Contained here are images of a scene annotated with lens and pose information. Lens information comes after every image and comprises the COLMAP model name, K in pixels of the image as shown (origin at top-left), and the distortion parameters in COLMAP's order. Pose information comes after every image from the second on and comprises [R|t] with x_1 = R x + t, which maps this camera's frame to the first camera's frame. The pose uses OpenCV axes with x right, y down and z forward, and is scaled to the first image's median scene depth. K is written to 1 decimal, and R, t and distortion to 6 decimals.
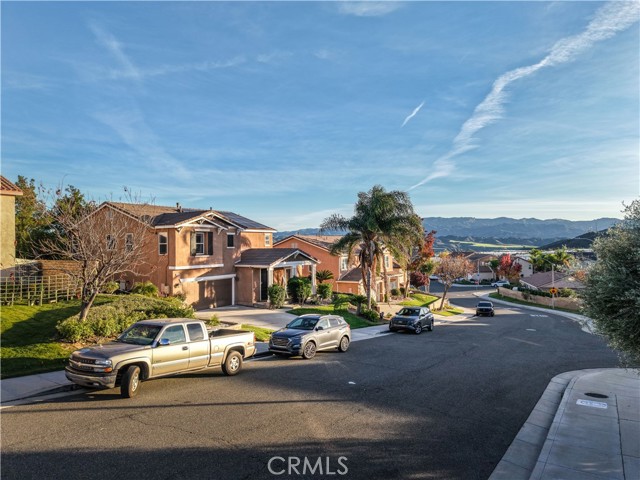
lens RADIAL K [[430.2, 0, 320.0], [0, 430.2, 240.0], [0, 0, 1]] dist [-0.003787, -0.001334]
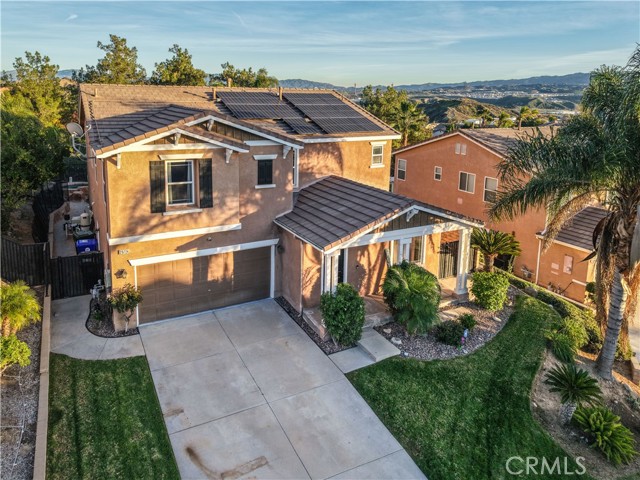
lens RADIAL K [[455.7, 0, 290.7], [0, 455.7, 177.0], [0, 0, 1]] dist [0.004421, 0.002884]
pose [[0.868195, 0.107382, -0.484465, 0.055471], [-0.013291, 0.980987, 0.193619, -0.088663], [0.496045, -0.161660, 0.853115, 0.594746]]
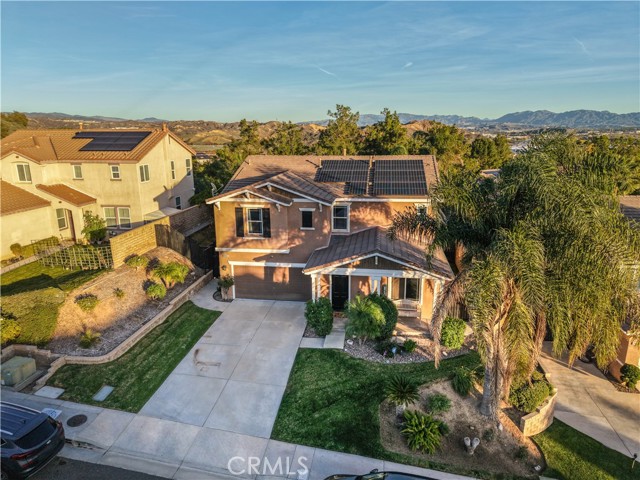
lens RADIAL K [[430.2, 0, 320.0], [0, 430.2, 240.0], [0, 0, 1]] dist [-0.003787, -0.001334]
pose [[0.421585, 0.224556, -0.878545, 0.438789], [0.017067, 0.966716, 0.255282, -0.147145], [0.906628, -0.122618, 0.403720, 0.729294]]
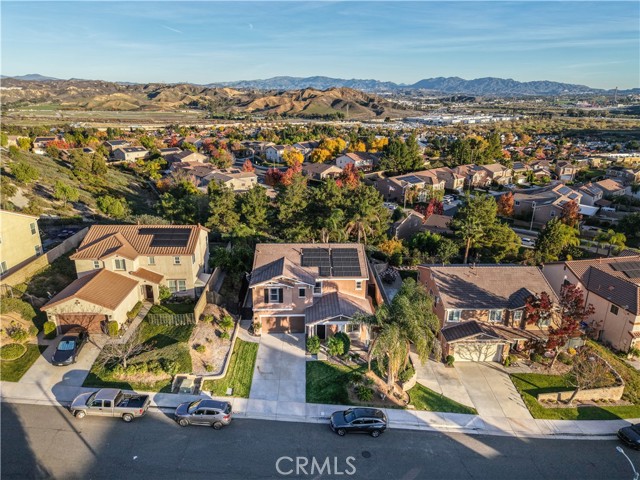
lens RADIAL K [[444.1, 0, 320.8], [0, 444.1, 225.3], [0, 0, 1]] dist [0.003092, -0.001012]
pose [[0.579951, 0.236622, -0.779530, 0.902667], [0.001511, 0.956574, 0.291486, -0.630938], [0.814650, -0.170226, 0.554409, 0.289333]]
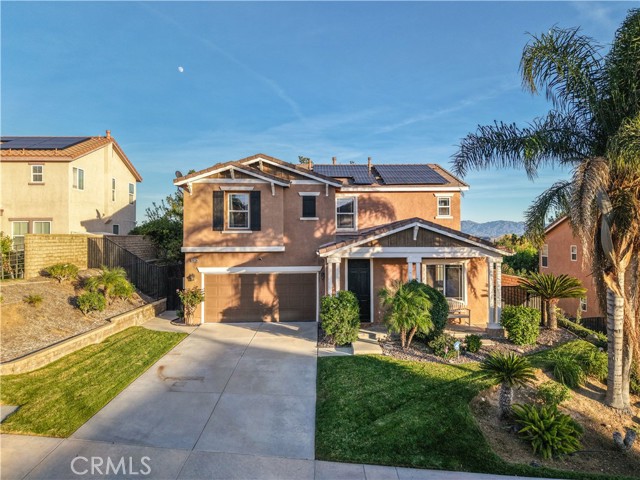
lens RADIAL K [[458.4, 0, 334.6], [0, 458.4, 233.9], [0, 0, 1]] dist [-0.003680, -0.001827]
pose [[0.576978, -0.002769, -0.816755, 0.296735], [0.008318, 0.999962, 0.002486, 0.036731], [0.816717, -0.008228, 0.576979, 0.687247]]
